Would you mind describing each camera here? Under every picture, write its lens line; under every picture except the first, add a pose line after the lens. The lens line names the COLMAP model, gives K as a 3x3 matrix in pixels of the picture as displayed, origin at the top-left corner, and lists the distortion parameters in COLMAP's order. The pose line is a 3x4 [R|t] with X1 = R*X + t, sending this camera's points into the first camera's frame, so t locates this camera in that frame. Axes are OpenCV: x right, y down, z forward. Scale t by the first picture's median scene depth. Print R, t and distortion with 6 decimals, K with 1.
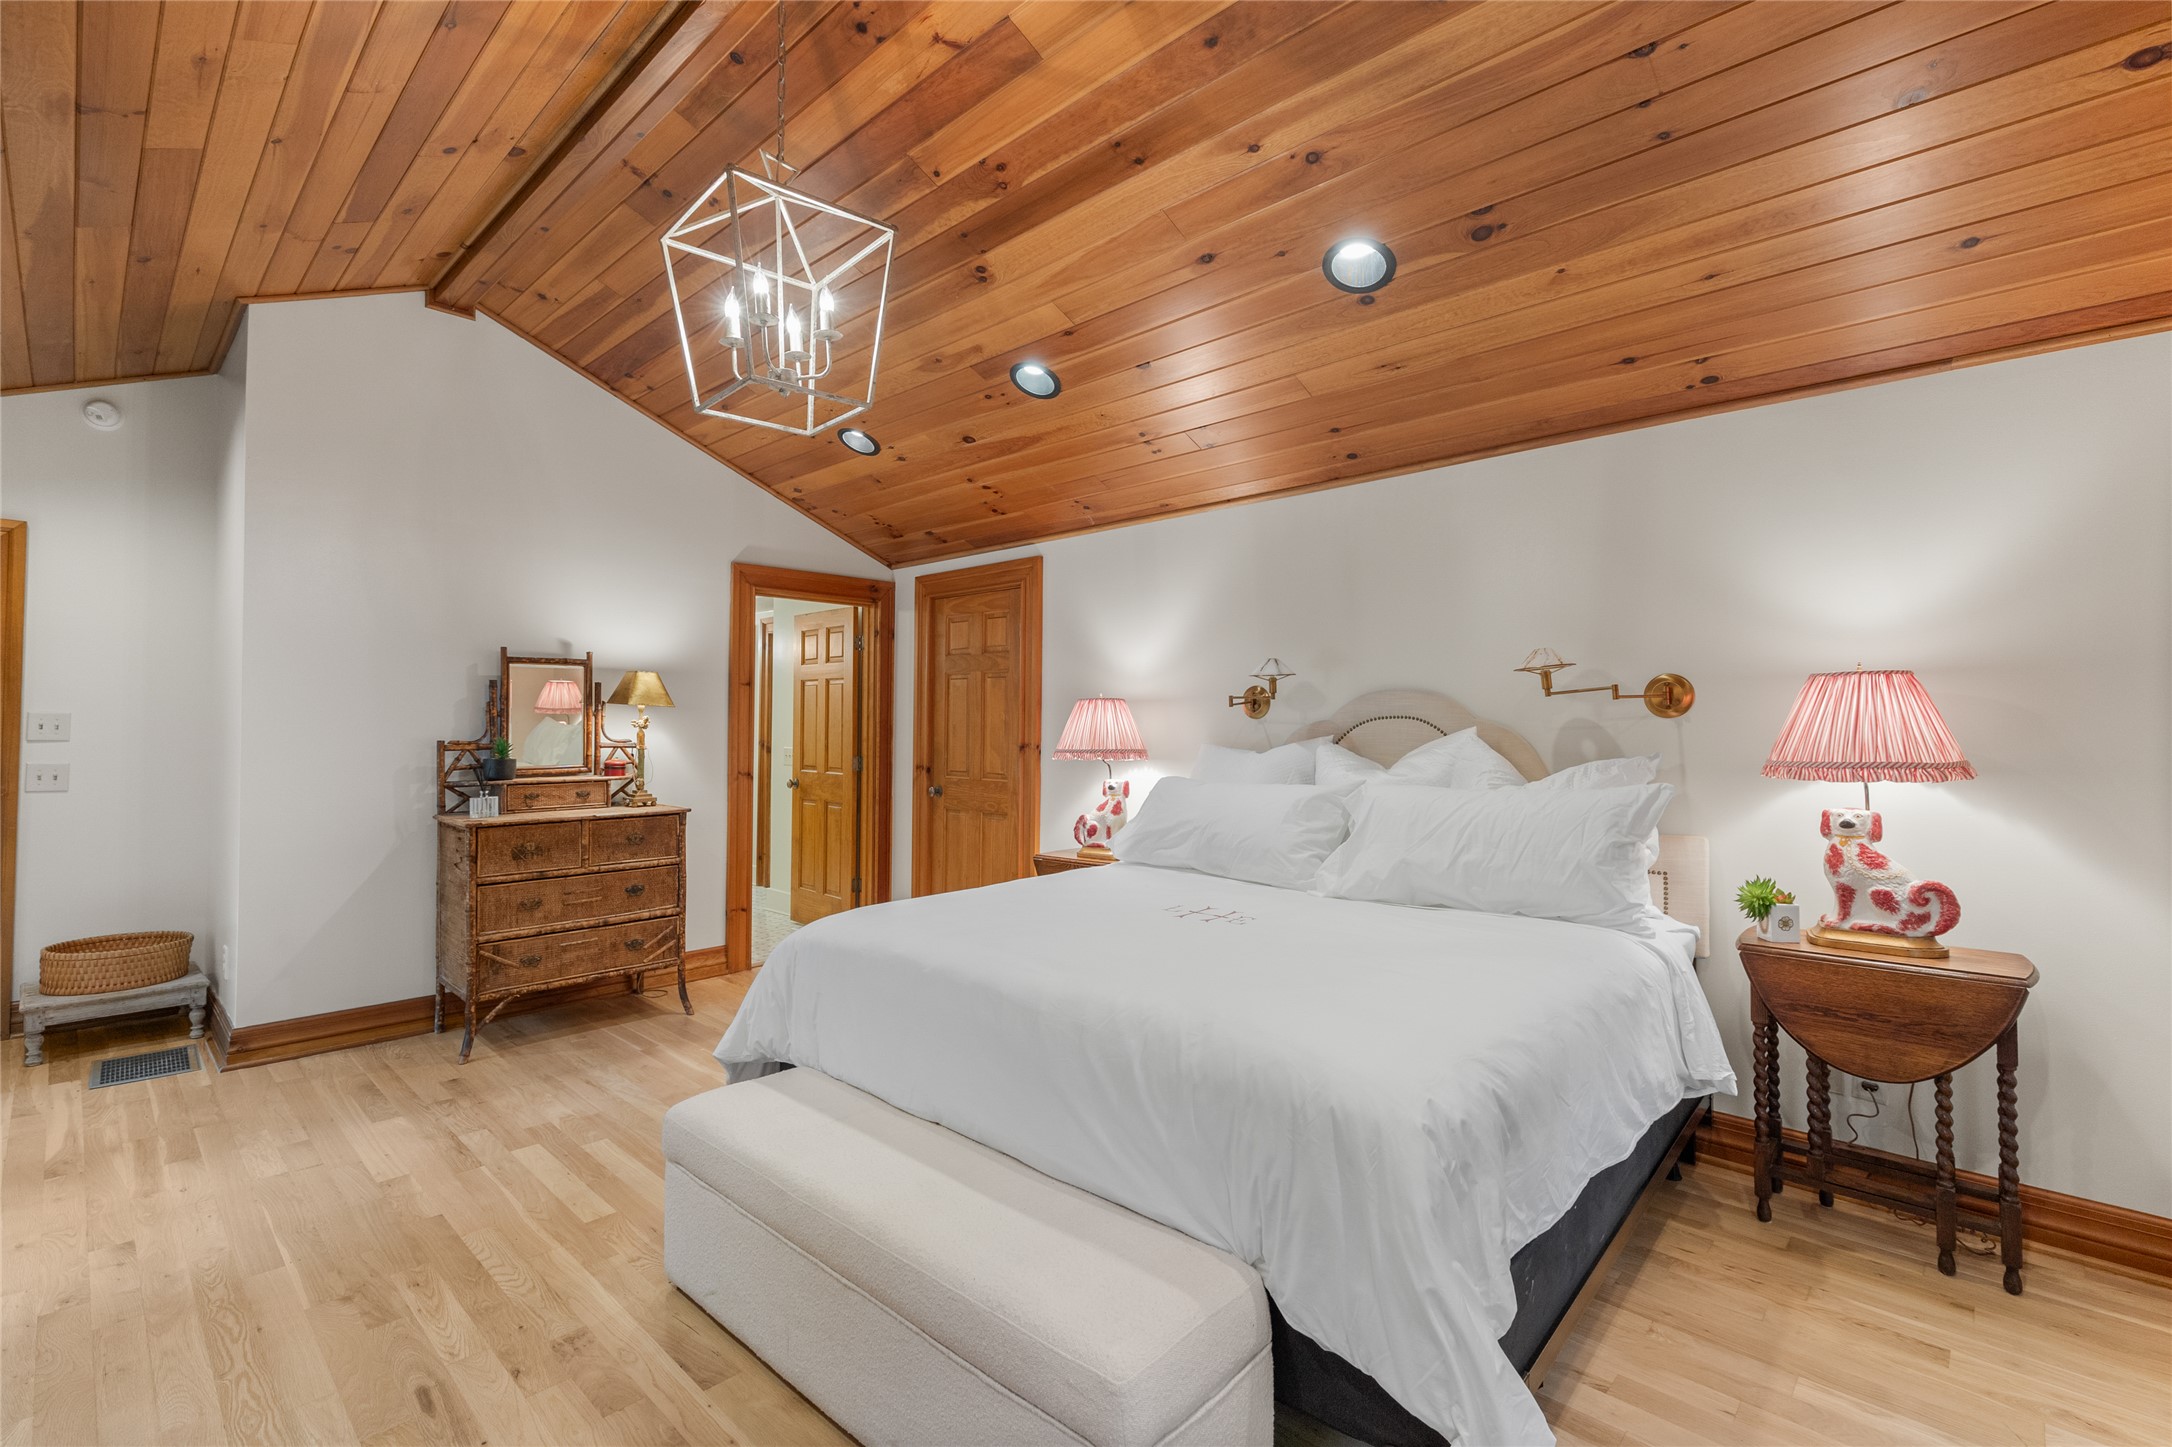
lens RADIAL K [[967.1, 0, 1085.1], [0, 967.1, 711.1], [0, 0, 1]] dist [0.002916, 0.000127]
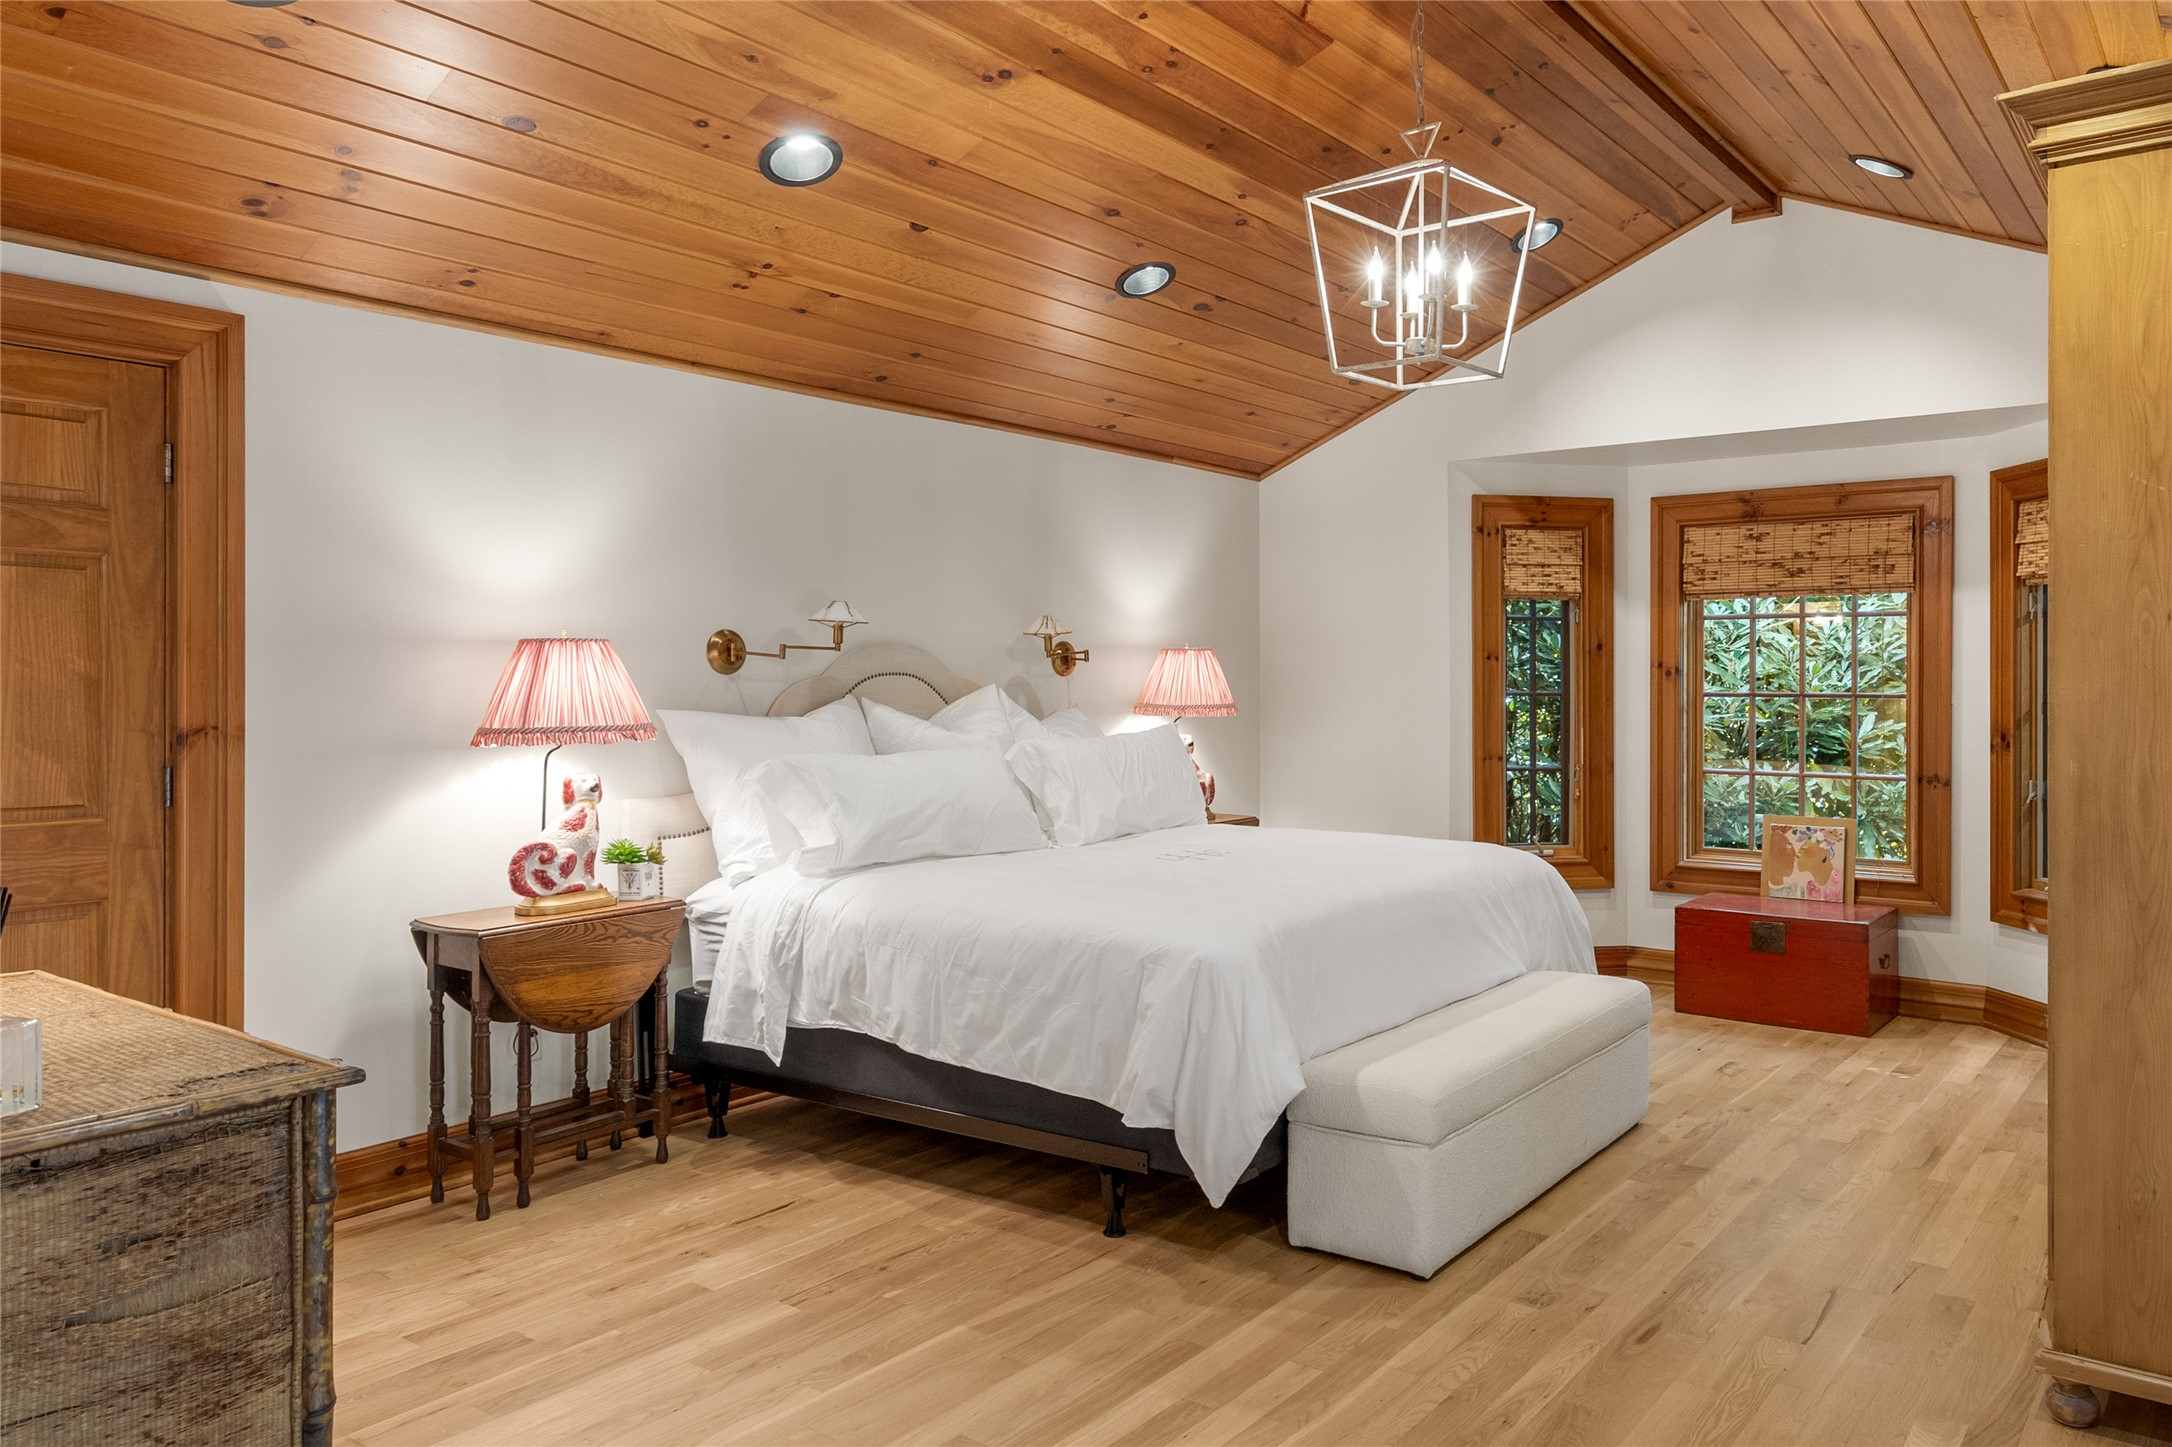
lens RADIAL K [[1461.4, 0, 1309.6], [0, 1461.4, 684.8], [0, 0, 1]] dist [0.001241, 0.000581]
pose [[-0.169506, -0.001593, 0.985528, -1.390629], [-0.010434, 0.999946, -0.000178, 0.015212], [-0.985474, -0.010314, -0.169513, 1.051433]]
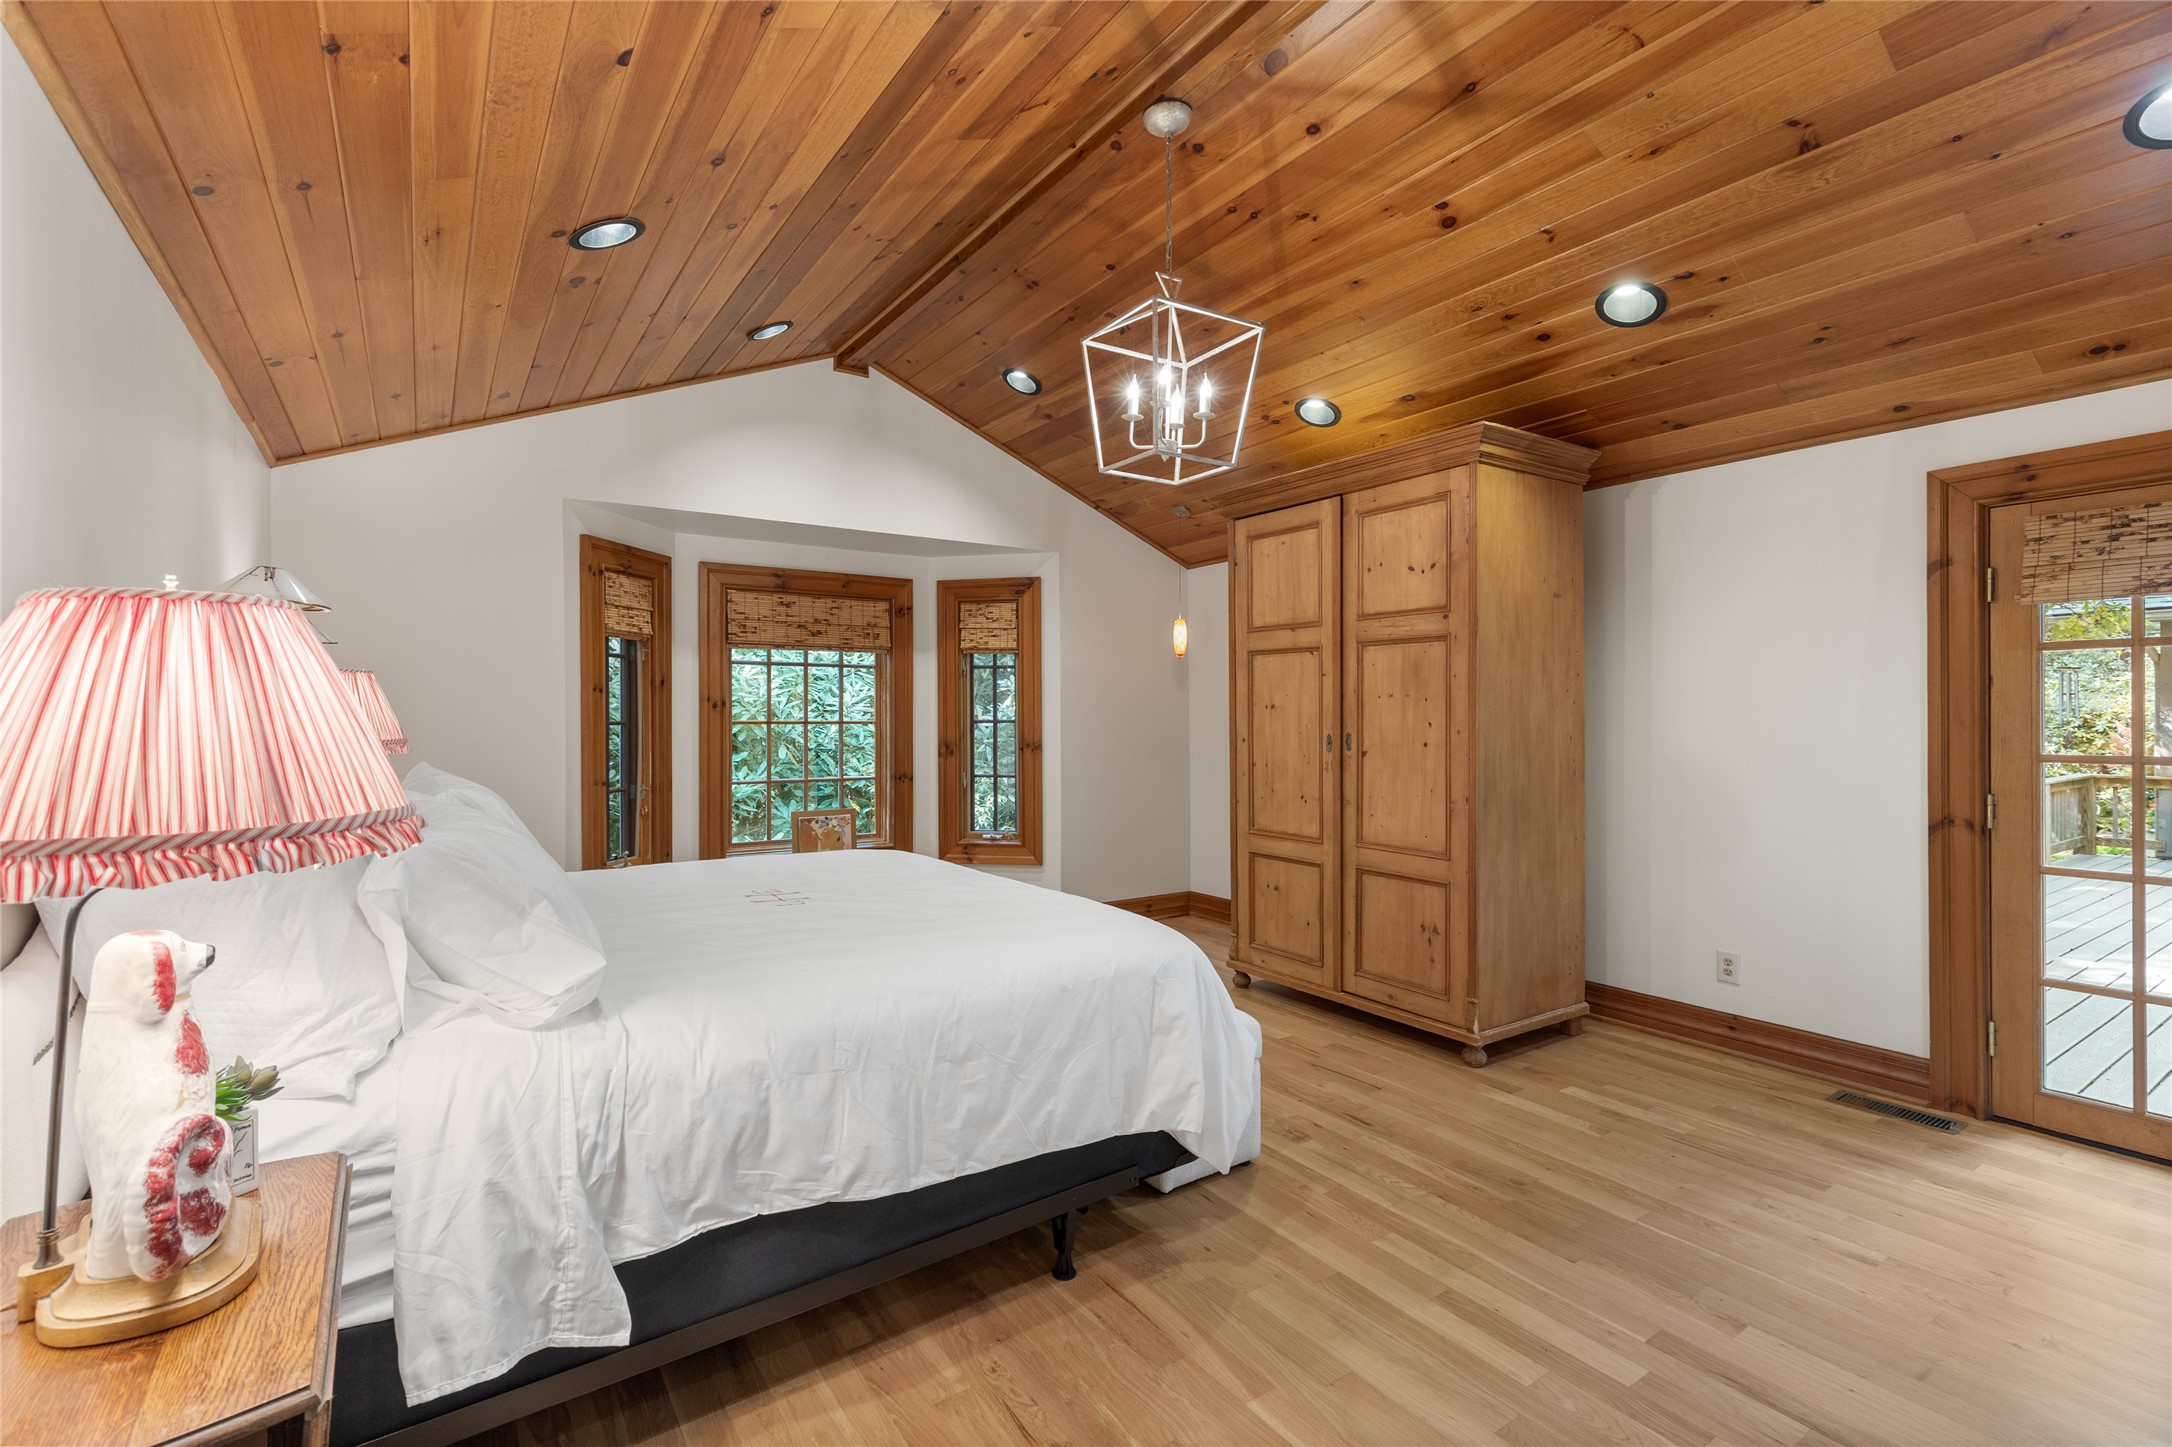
lens RADIAL K [[967.1, 0, 1085.1], [0, 967.1, 711.1], [0, 0, 1]] dist [0.002916, 0.000127]
pose [[-0.976858, -0.000910, 0.213886, -0.371614], [-0.004099, 0.999887, -0.014466, 0.025570], [-0.213848, -0.015008, -0.976752, 1.759251]]
